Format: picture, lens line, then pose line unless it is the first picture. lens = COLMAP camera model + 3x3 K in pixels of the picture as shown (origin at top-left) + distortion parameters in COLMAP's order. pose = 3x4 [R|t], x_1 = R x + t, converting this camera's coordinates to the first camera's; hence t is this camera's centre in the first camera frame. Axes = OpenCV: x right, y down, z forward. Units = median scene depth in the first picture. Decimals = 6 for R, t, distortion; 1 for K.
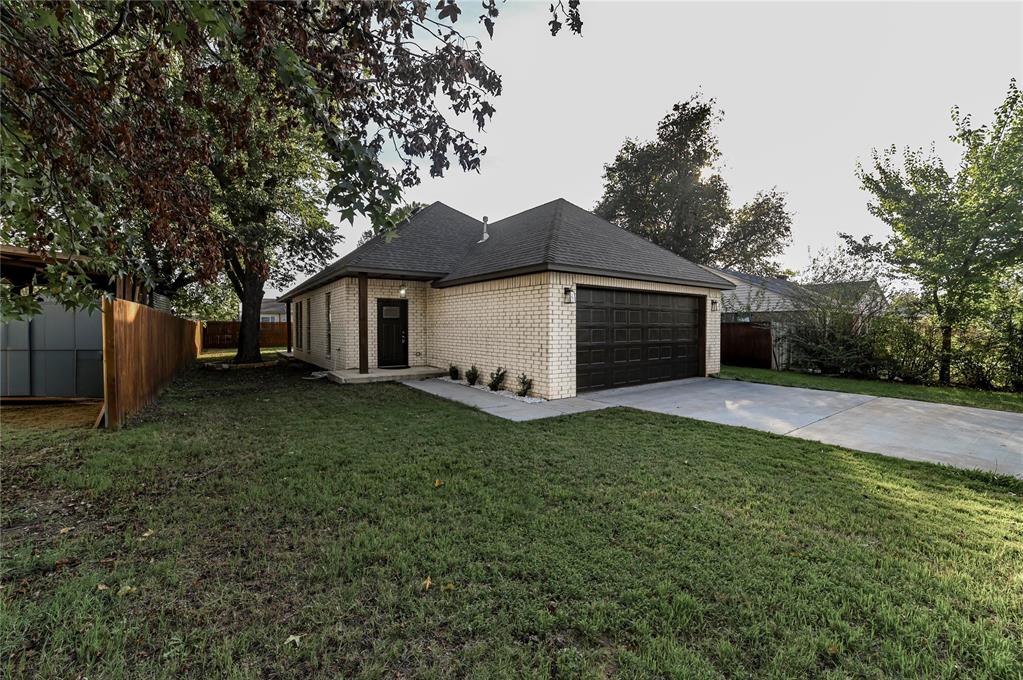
lens RADIAL K [[397.6, 0, 511.5], [0, 397.6, 340.0], [0, 0, 1]] dist [-0.039310, 0.000021]
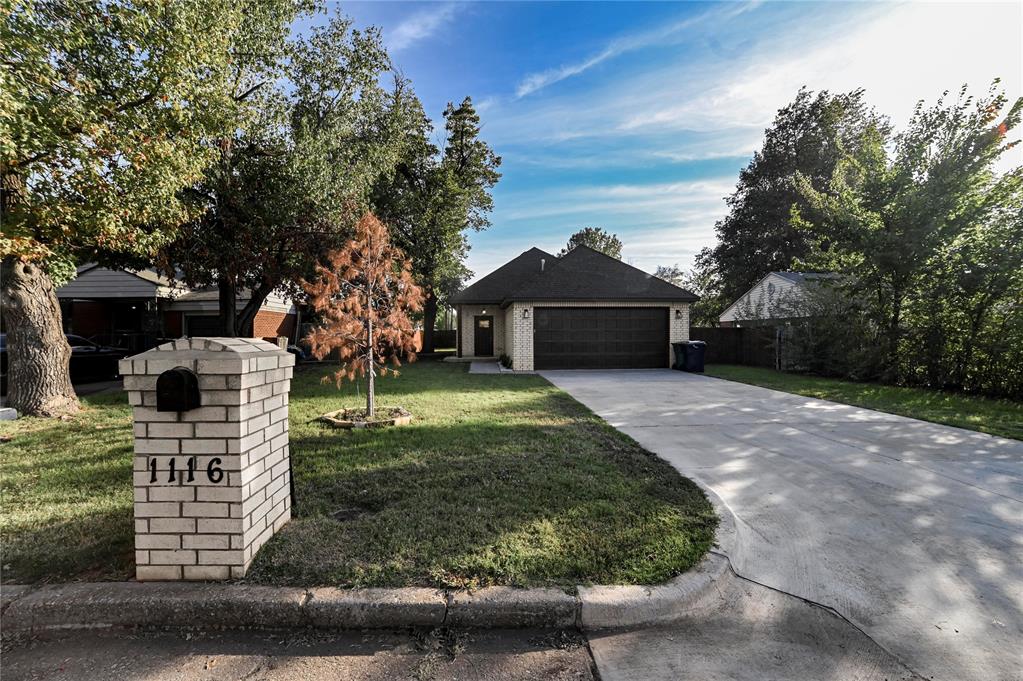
lens RADIAL K [[397.6, 0, 511.5], [0, 397.6, 340.5], [0, 0, 1]] dist [-0.039310, 0.000021]
pose [[0.847891, 0.006468, -0.530130, 0.676799], [-0.016824, 0.999750, -0.014710, 0.023723], [0.529903, 0.021391, 0.847789, -0.353440]]
